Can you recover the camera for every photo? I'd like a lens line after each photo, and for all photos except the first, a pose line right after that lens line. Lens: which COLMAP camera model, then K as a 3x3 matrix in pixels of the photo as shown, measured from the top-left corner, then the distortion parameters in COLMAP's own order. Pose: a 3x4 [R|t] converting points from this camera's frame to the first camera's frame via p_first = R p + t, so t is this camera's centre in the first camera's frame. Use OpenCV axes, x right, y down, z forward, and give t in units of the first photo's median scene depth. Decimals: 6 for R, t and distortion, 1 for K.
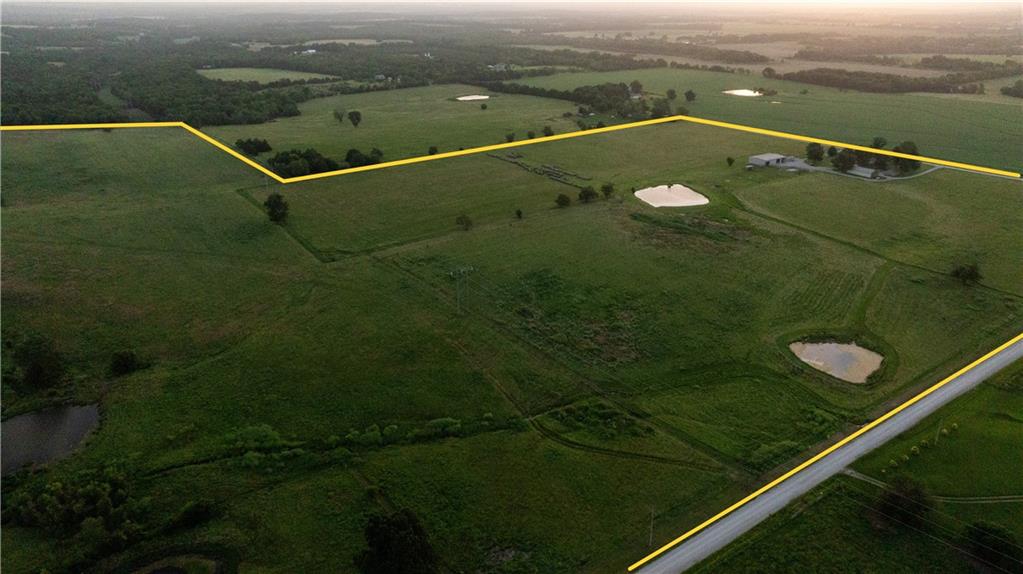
lens RADIAL K [[719.4, 0, 513.8], [0, 719.4, 284.6], [0, 0, 1]] dist [-0.027846, 0.024554]
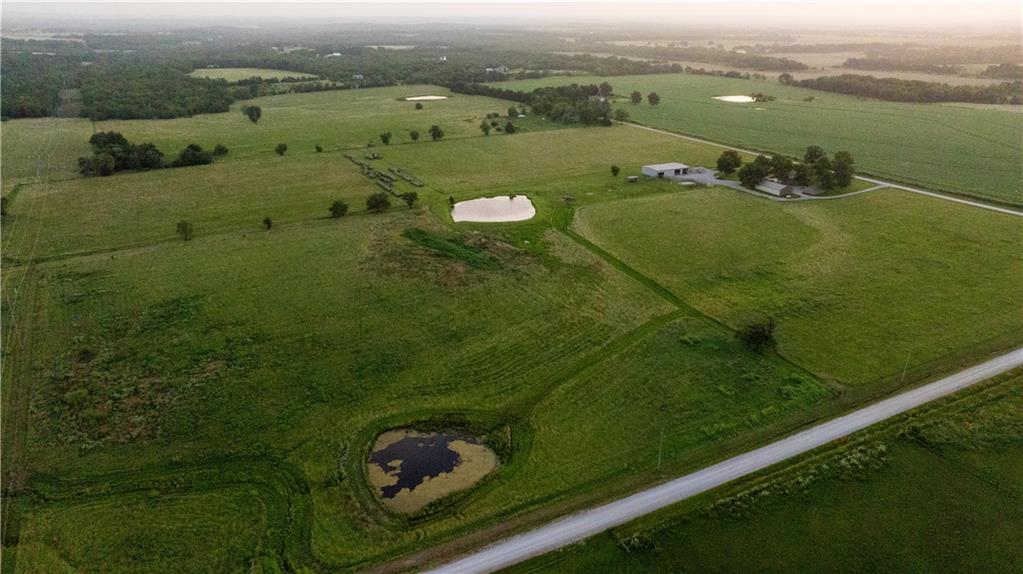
lens RADIAL K [[719.4, 0, 515.3], [0, 719.4, 290.4], [0, 0, 1]] dist [-0.027846, 0.024554]
pose [[0.991208, 0.051206, -0.122002, 0.383908], [-0.052622, 0.998579, -0.008415, -0.031209], [0.121398, 0.014761, 0.992494, 0.238628]]
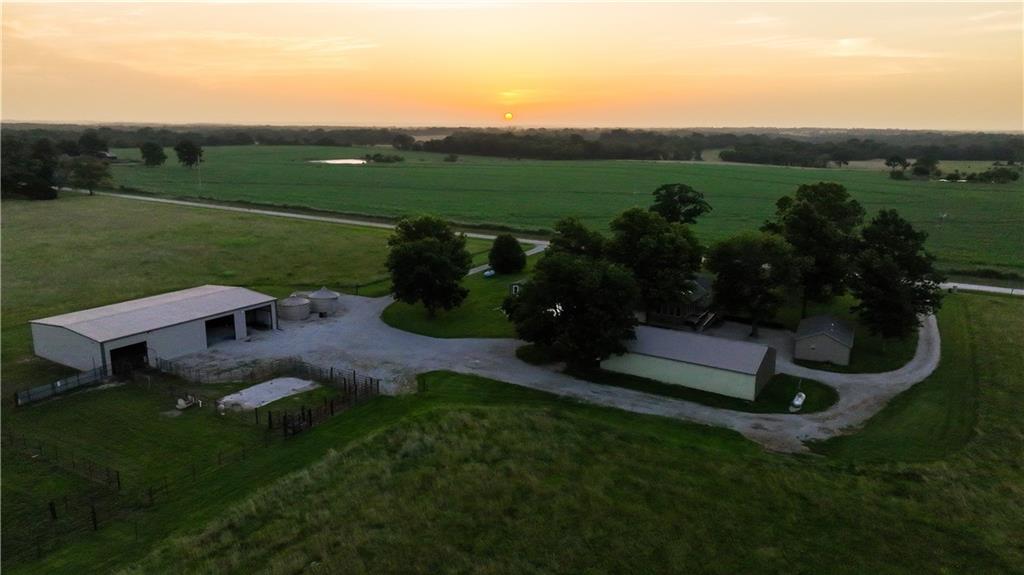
lens RADIAL K [[720.1, 0, 512.9], [0, 720.1, 292.2], [0, 0, 1]] dist [-0.027846, 0.024554]
pose [[0.914064, -0.084100, 0.396754, 0.477610], [0.143460, 0.982065, -0.122341, -0.196280], [-0.379349, 0.168746, 0.909736, 1.067541]]
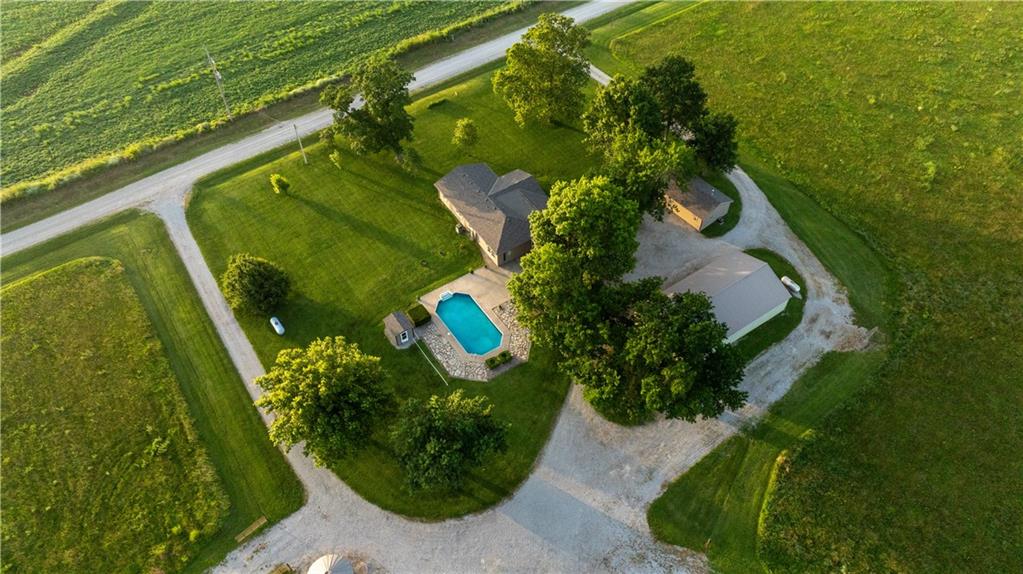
lens RADIAL K [[719.4, 0, 515.0], [0, 719.4, 283.2], [0, 0, 1]] dist [-0.027846, 0.024554]
pose [[-0.003407, -0.758828, 0.651282, 0.462454], [0.379570, 0.601564, 0.702885, -0.378879], [-0.925157, 0.249602, 0.285979, 1.225586]]
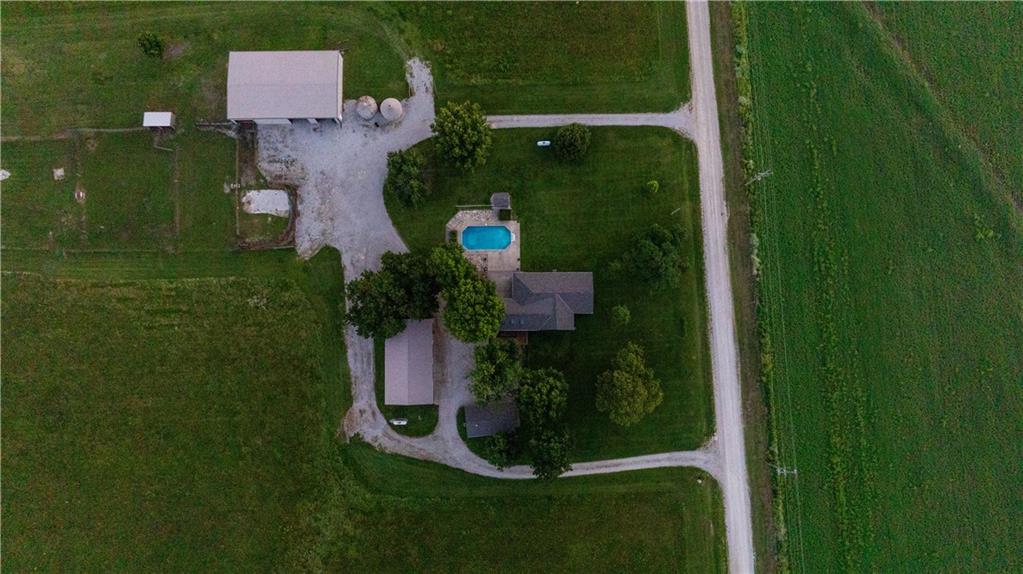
lens RADIAL K [[719.4, 0, 512.3], [0, 719.4, 286.4], [0, 0, 1]] dist [-0.027846, 0.024554]
pose [[0.836682, 0.545849, -0.044856, 0.639859], [-0.213950, 0.401137, 0.890682, -0.548495], [0.504172, -0.735620, 0.452409, 1.123405]]
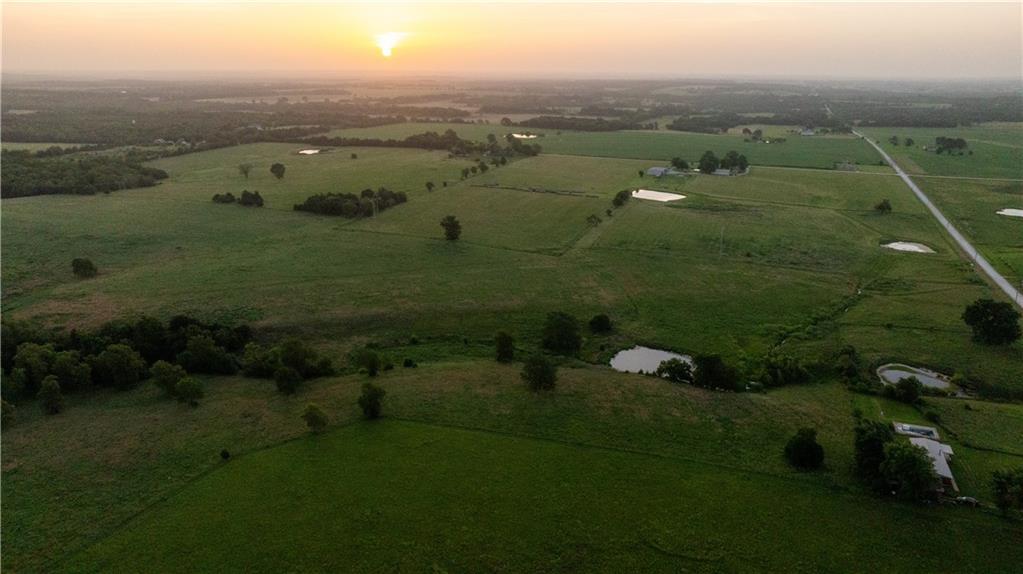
lens RADIAL K [[719.4, 0, 506.4], [0, 719.4, 291.2], [0, 0, 1]] dist [-0.027846, 0.024554]
pose [[0.834334, -0.158085, 0.528107, -0.869068], [0.199813, 0.979577, -0.022447, 0.034514], [-0.513773, 0.124251, 0.848881, 0.002464]]
